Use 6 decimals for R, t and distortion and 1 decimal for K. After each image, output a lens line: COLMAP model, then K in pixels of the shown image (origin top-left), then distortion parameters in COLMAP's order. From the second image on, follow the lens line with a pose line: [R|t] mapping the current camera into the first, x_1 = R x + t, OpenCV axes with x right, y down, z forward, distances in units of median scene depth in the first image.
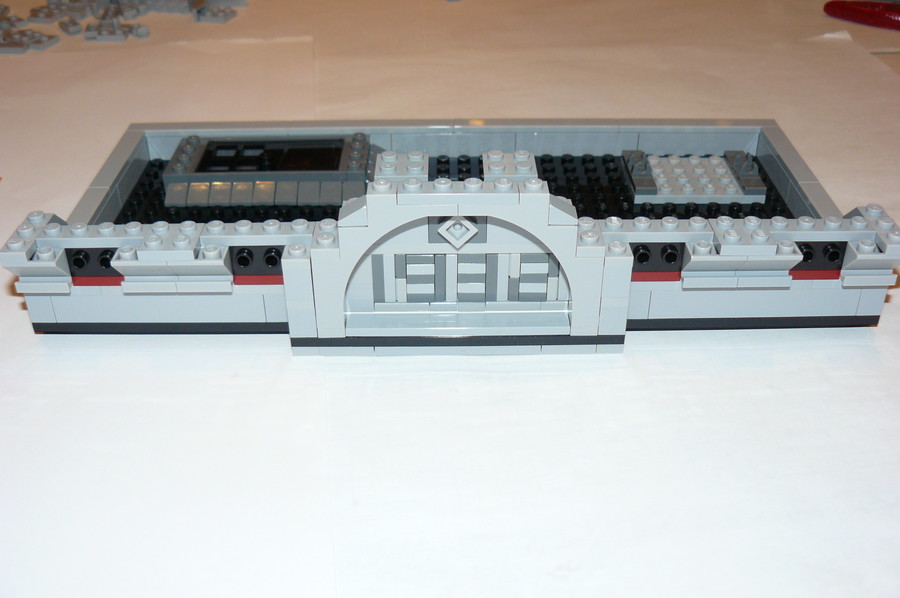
lens RADIAL K [[988.0, 0, 450.0], [0, 988.0, 299.0], [0, 0, 1]] dist [-0.219779, 0.214790]
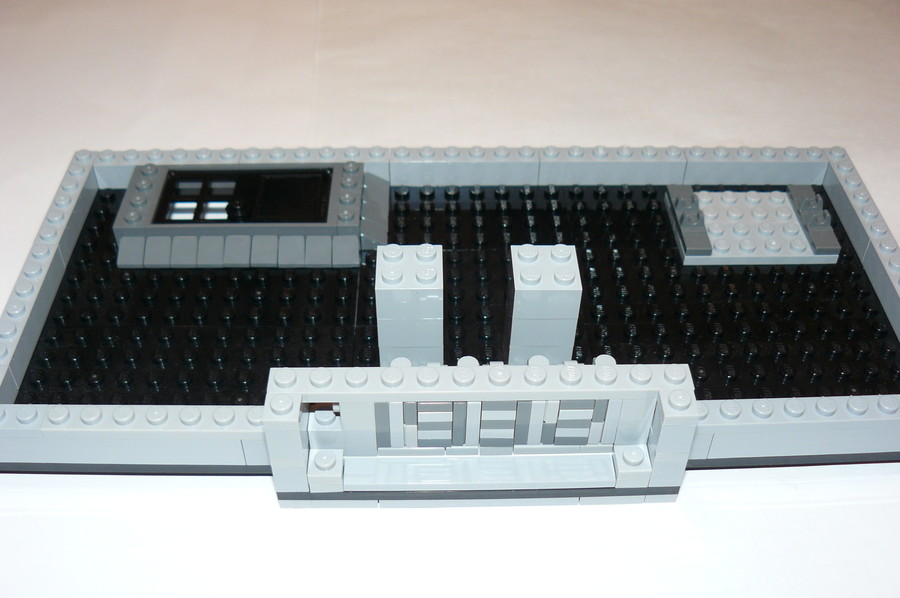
lens RADIAL K [[988.0, 0, 450.0], [0, 988.0, 299.0], [0, 0, 1]] dist [-0.219779, 0.214790]
pose [[0.999867, -0.001712, 0.016240, -0.029177], [-0.000921, 0.986995, 0.160749, -0.243127], [-0.016304, -0.160743, 0.986862, 0.213725]]
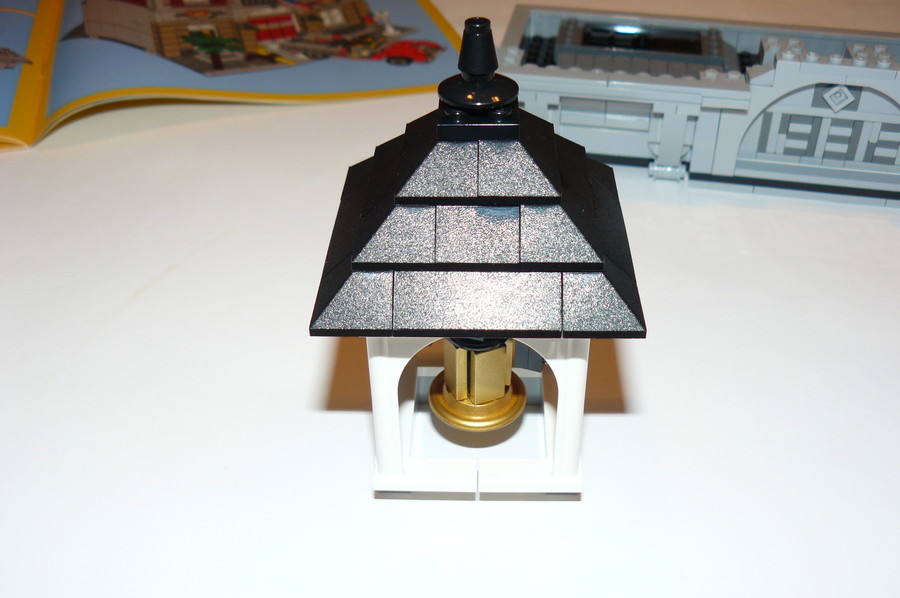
lens RADIAL K [[988.0, 0, 450.0], [0, 988.0, 299.0], [0, 0, 1]] dist [-0.219779, 0.214790]
pose [[0.981626, 0.108833, -0.156735, -0.243279], [-0.100314, 0.993066, 0.061301, 0.150811], [0.162320, -0.044452, 0.985736, -0.278124]]
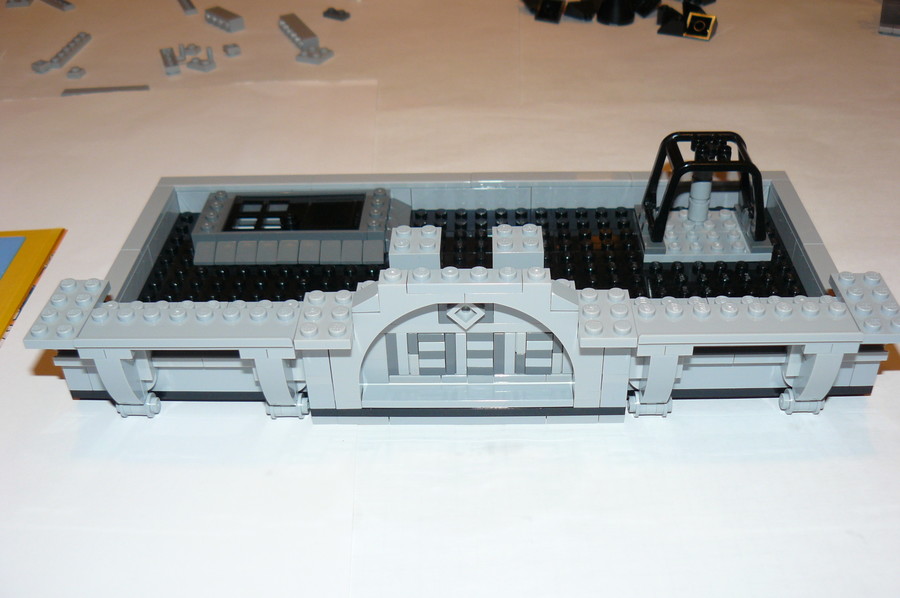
lens RADIAL K [[988.0, 0, 450.0], [0, 988.0, 299.0], [0, 0, 1]] dist [-0.219779, 0.214790]
pose [[0.999123, -0.000071, -0.041876, 0.032698], [0.001308, 0.999563, 0.029519, -0.107333], [0.041855, -0.029548, 0.998687, -0.052274]]
